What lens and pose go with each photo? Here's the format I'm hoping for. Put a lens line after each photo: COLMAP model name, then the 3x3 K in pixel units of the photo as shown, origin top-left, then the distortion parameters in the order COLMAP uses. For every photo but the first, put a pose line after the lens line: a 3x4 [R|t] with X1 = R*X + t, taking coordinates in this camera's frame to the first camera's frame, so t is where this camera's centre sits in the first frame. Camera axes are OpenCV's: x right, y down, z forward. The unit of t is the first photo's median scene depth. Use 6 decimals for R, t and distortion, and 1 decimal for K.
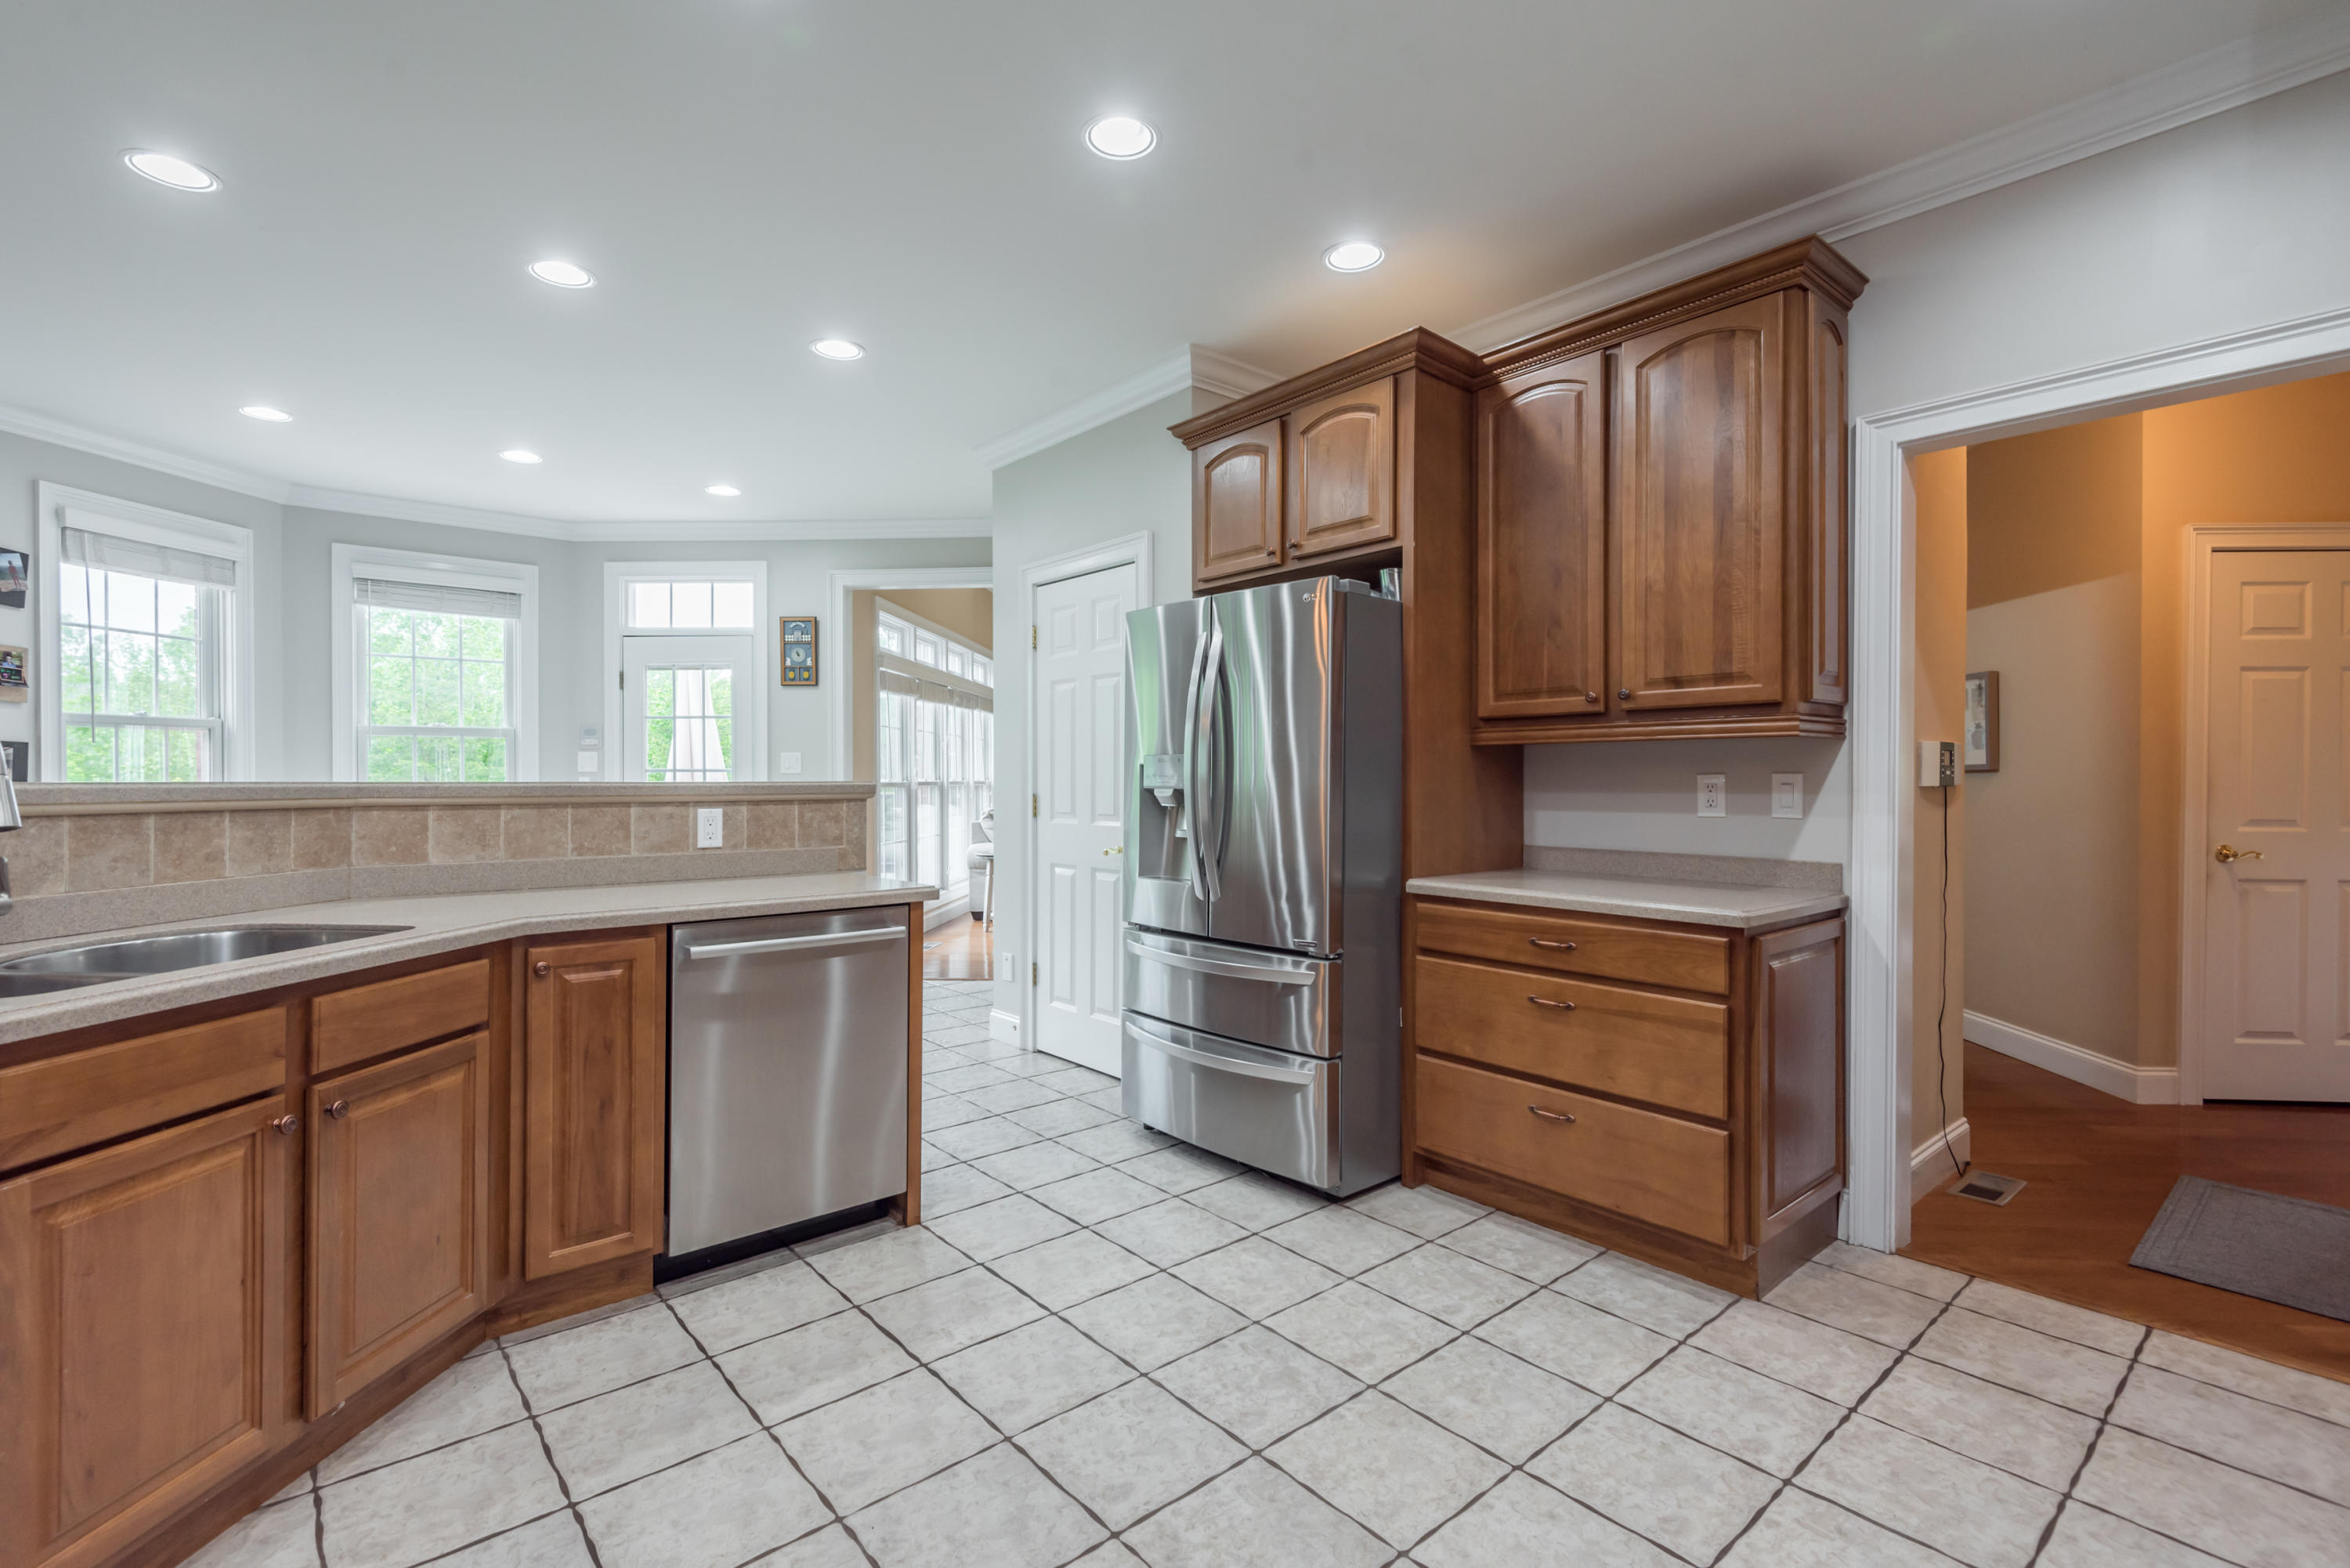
lens RADIAL K [[1060.8, 0, 1174.4], [0, 1060.8, 781.4], [0, 0, 1]] dist [0.021633, -0.013285]
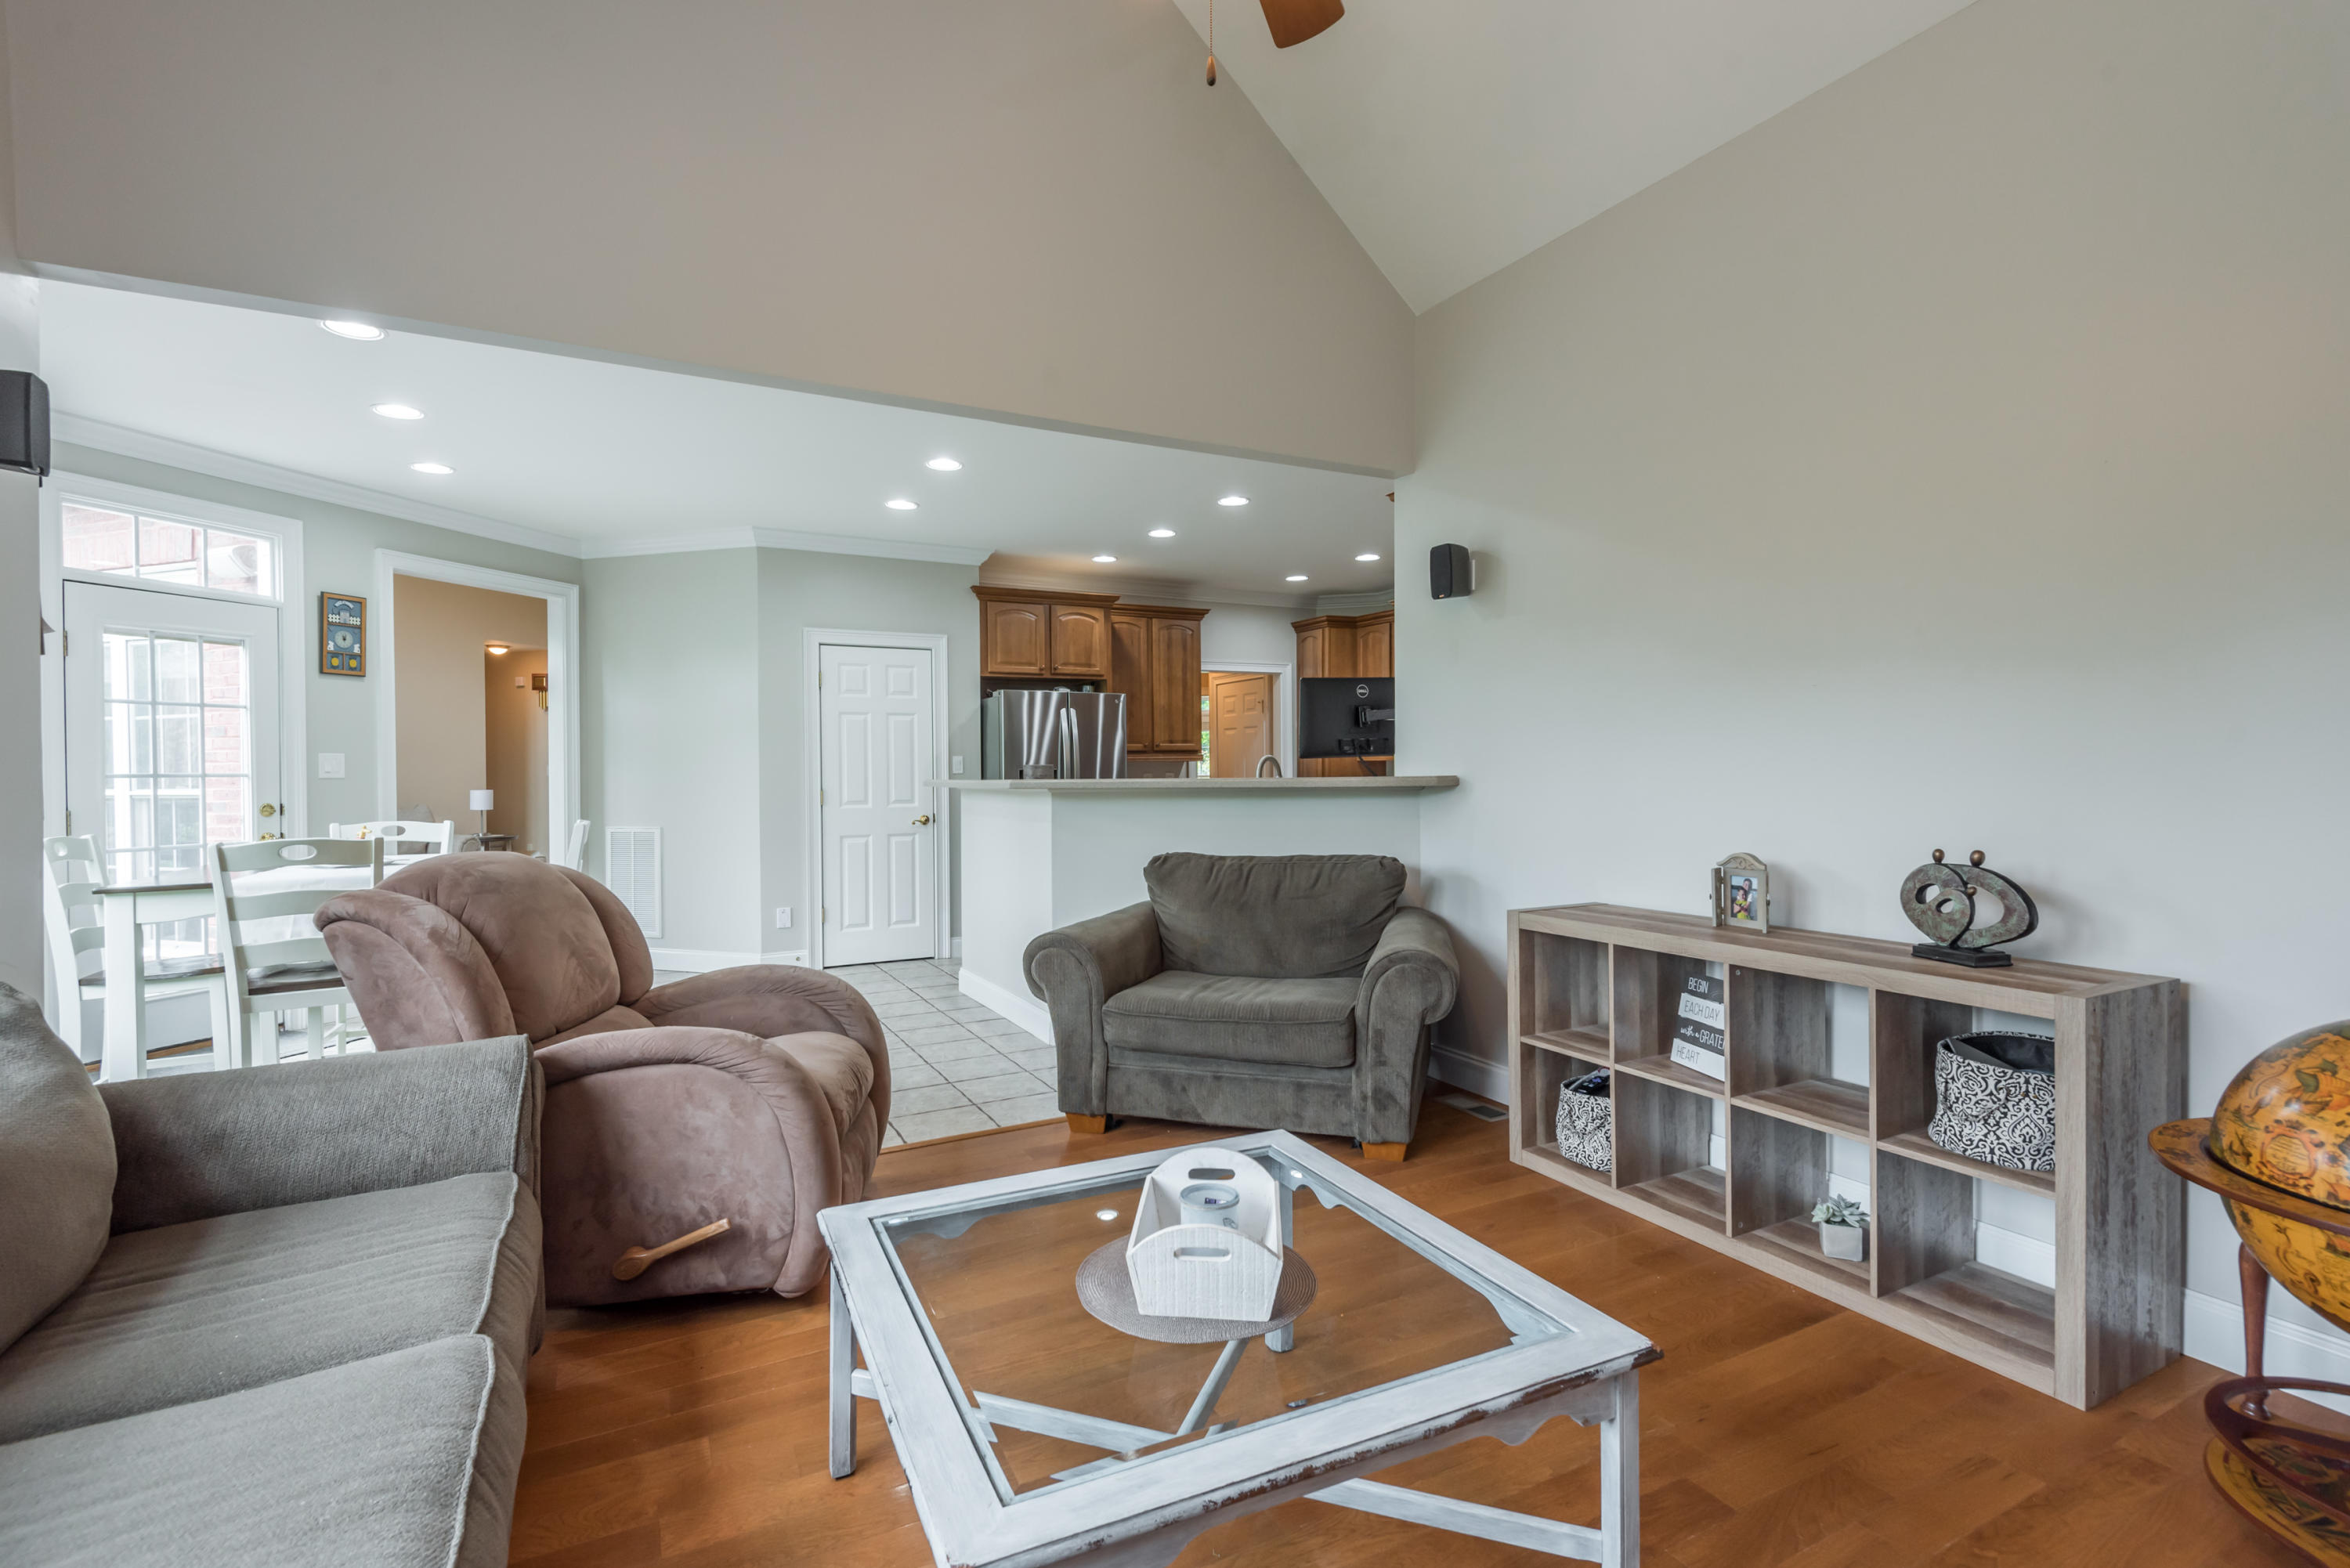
lens RADIAL K [[1060.8, 0, 1164.0], [0, 1060.8, 785.0], [0, 0, 1]] dist [0.021633, -0.013285]
pose [[0.223035, -0.013908, 0.974711, -2.409989], [0.012510, 0.999857, 0.011404, -0.006647], [-0.974730, 0.009650, 0.223177, 0.373875]]
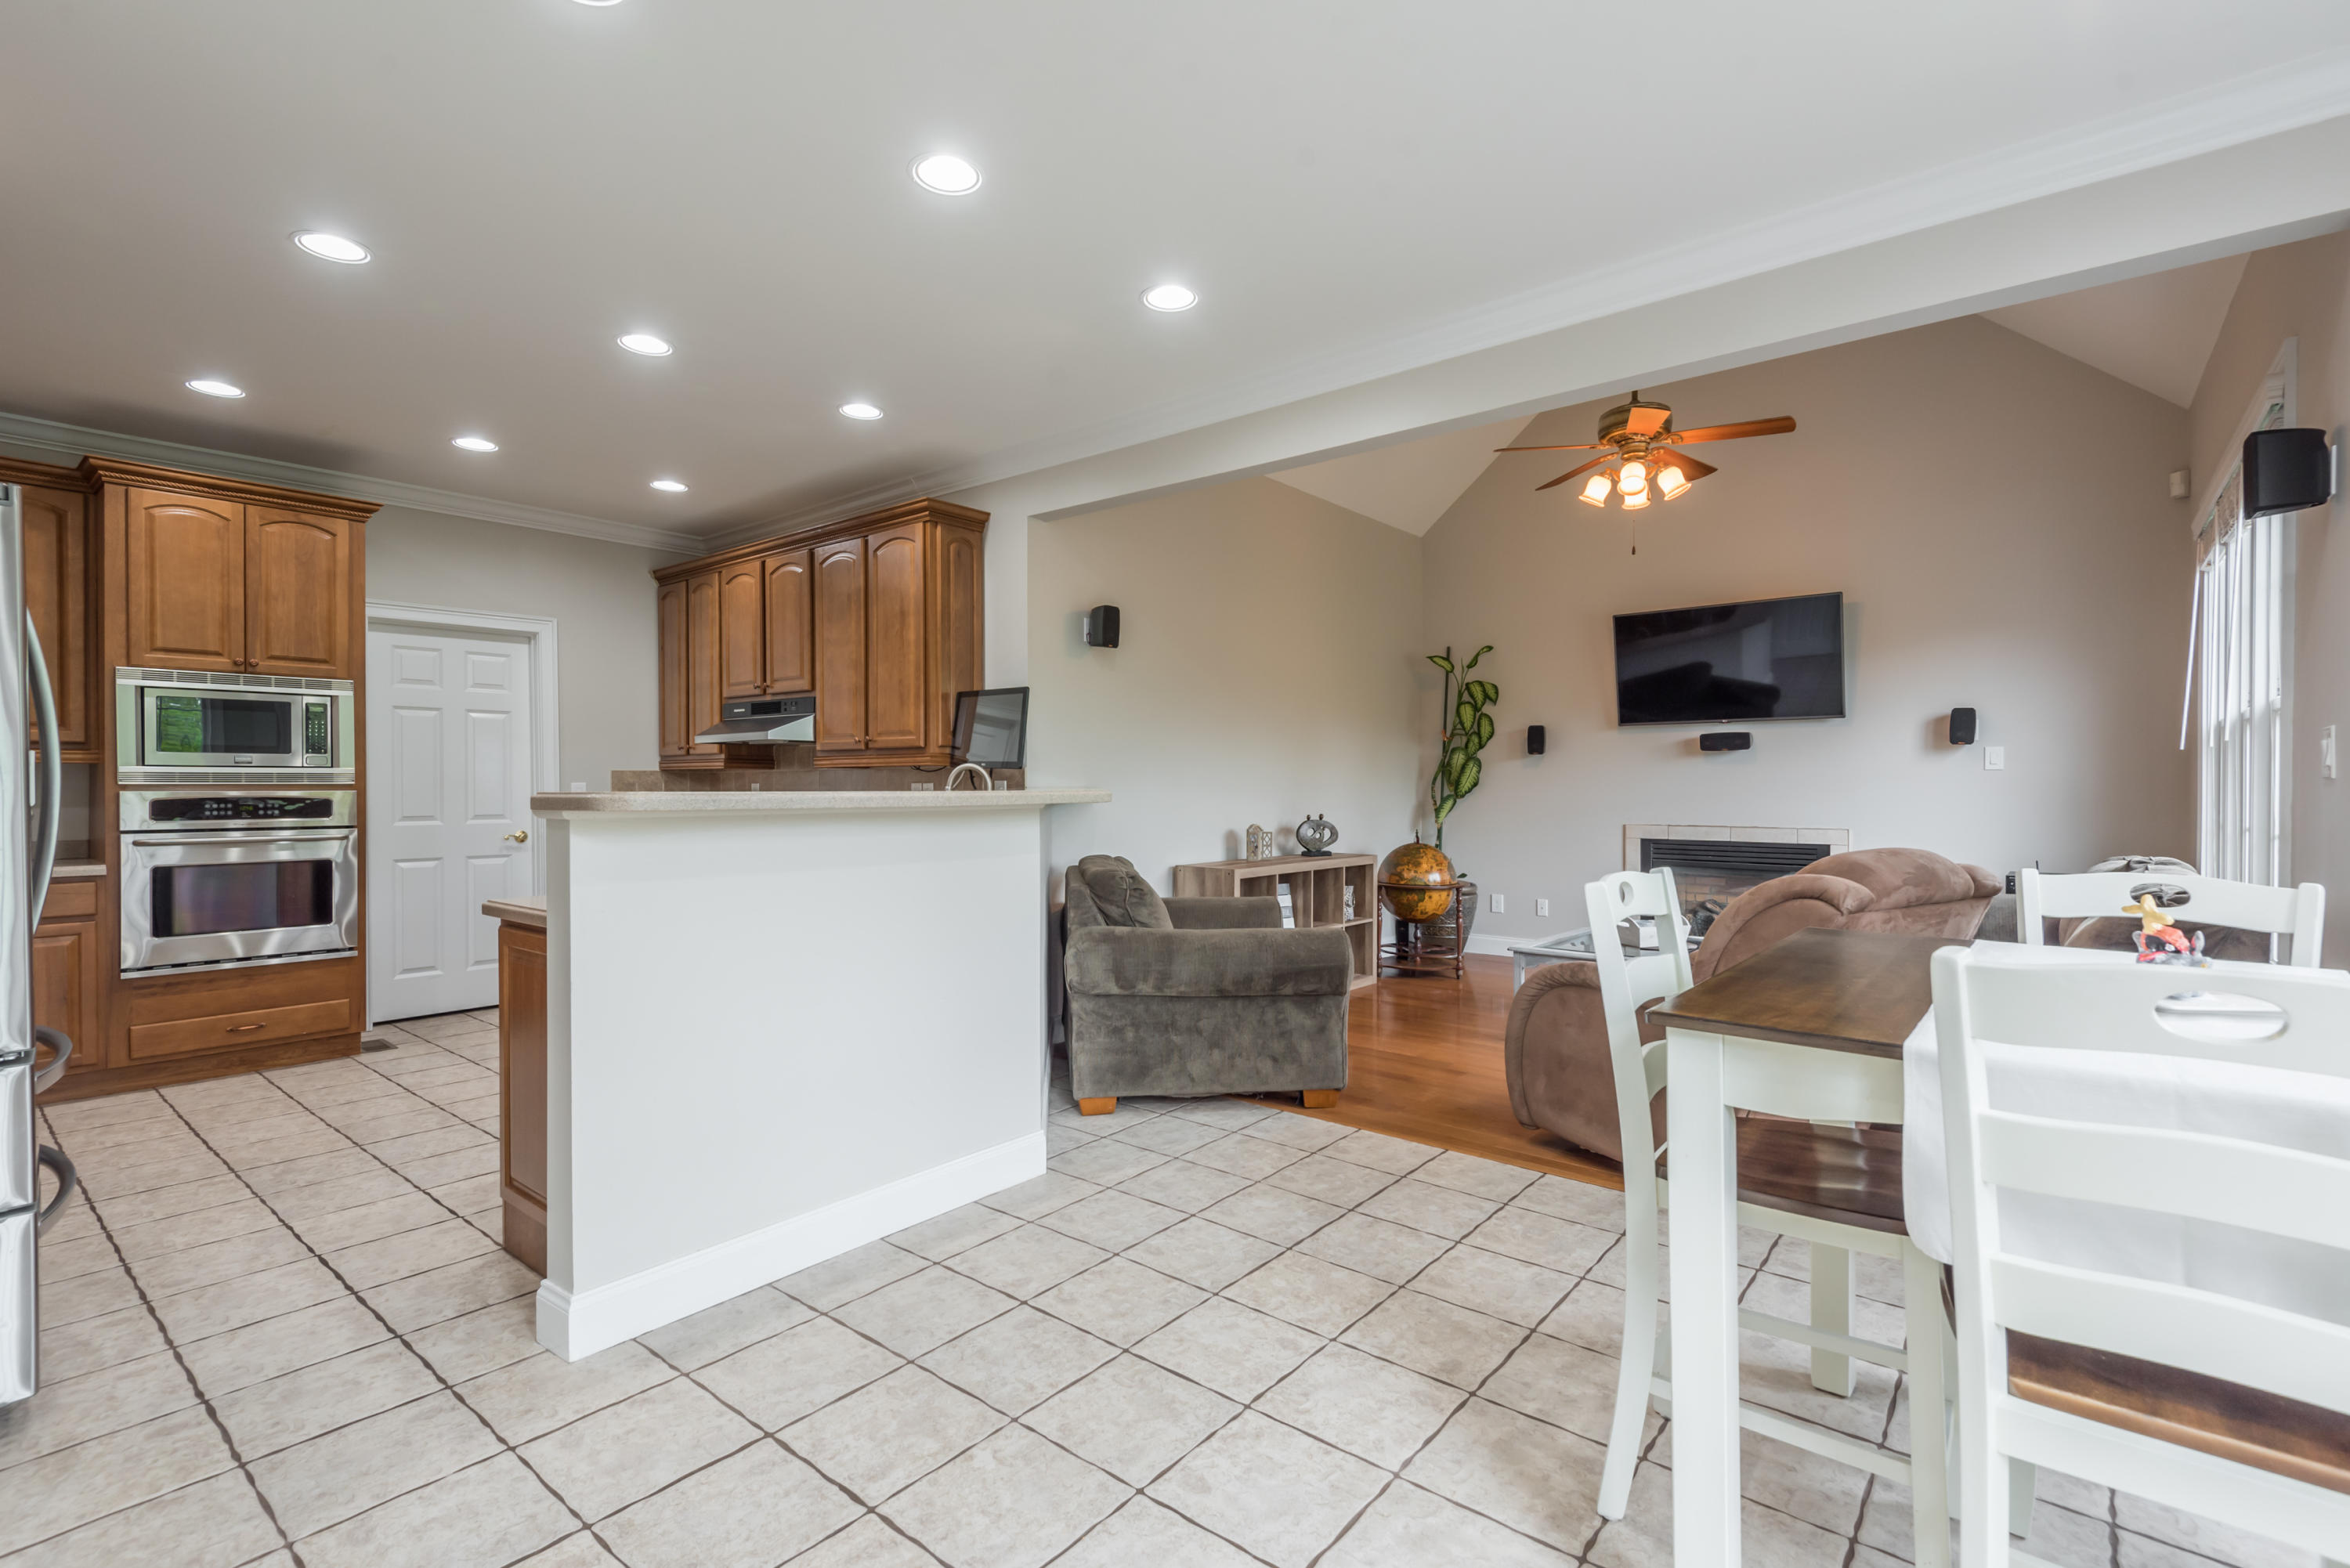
lens RADIAL K [[1060.8, 0, 1184.4], [0, 1060.8, 790.5], [0, 0, 1]] dist [0.021633, -0.013285]
pose [[-0.984772, 0.002076, -0.173837, -0.716321], [-0.000251, 0.999911, 0.013361, -0.017453], [0.173850, 0.013202, -0.984684, 2.158779]]
